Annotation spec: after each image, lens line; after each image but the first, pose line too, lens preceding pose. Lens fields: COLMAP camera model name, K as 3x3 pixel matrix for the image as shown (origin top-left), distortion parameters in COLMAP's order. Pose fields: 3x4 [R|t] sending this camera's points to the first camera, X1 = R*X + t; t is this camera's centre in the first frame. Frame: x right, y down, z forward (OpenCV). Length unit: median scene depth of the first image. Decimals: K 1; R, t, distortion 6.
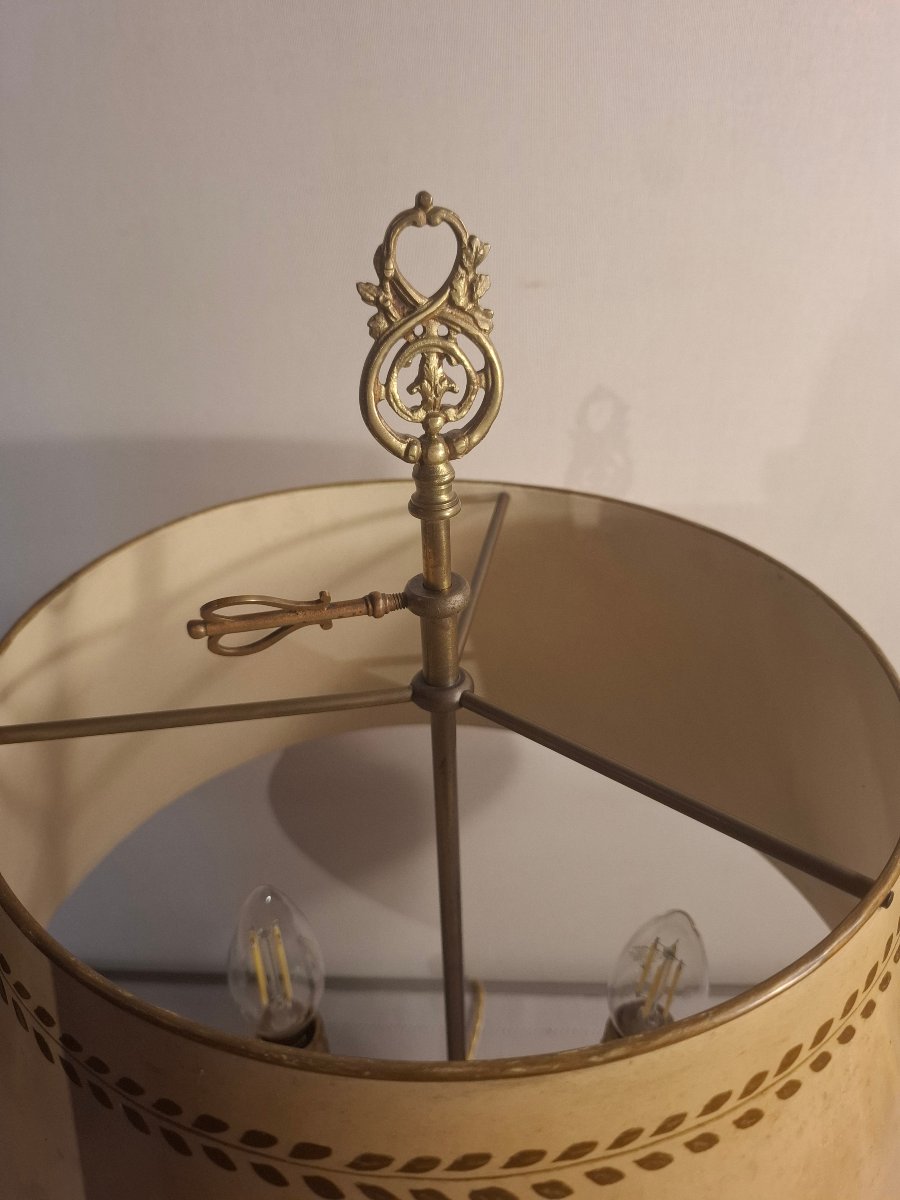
lens RADIAL K [[813.2, 0, 450.0], [0, 813.2, 600.0], [0, 0, 1]] dist [0.047536, -0.000614]
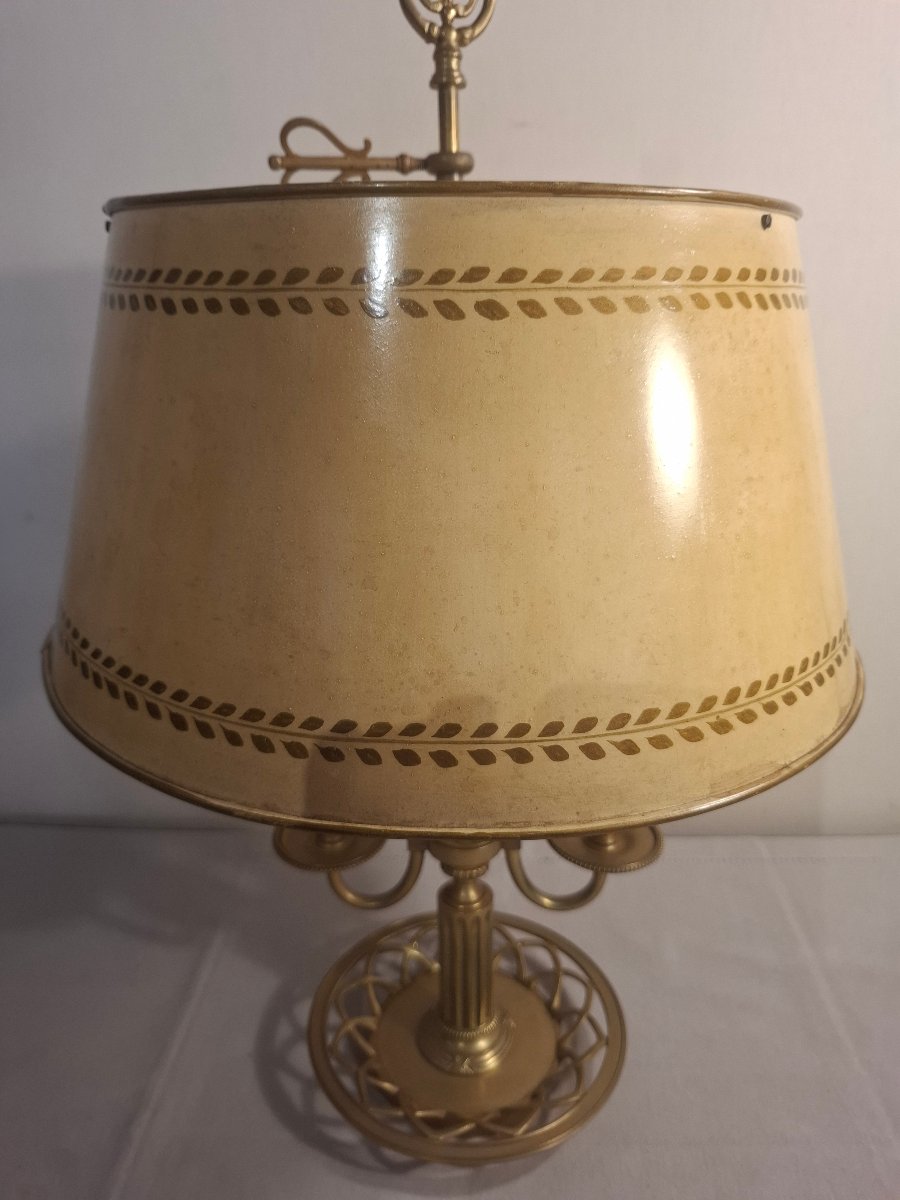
lens RADIAL K [[876.3, 0, 450.0], [0, 876.3, 600.0], [0, 0, 1]] dist [0.001772, -0.033258]
pose [[0.999987, 0.001596, -0.004934, -0.008699], [-0.002622, 0.976499, -0.215506, 1.177559], [0.004474, 0.215516, 0.976490, -0.289848]]
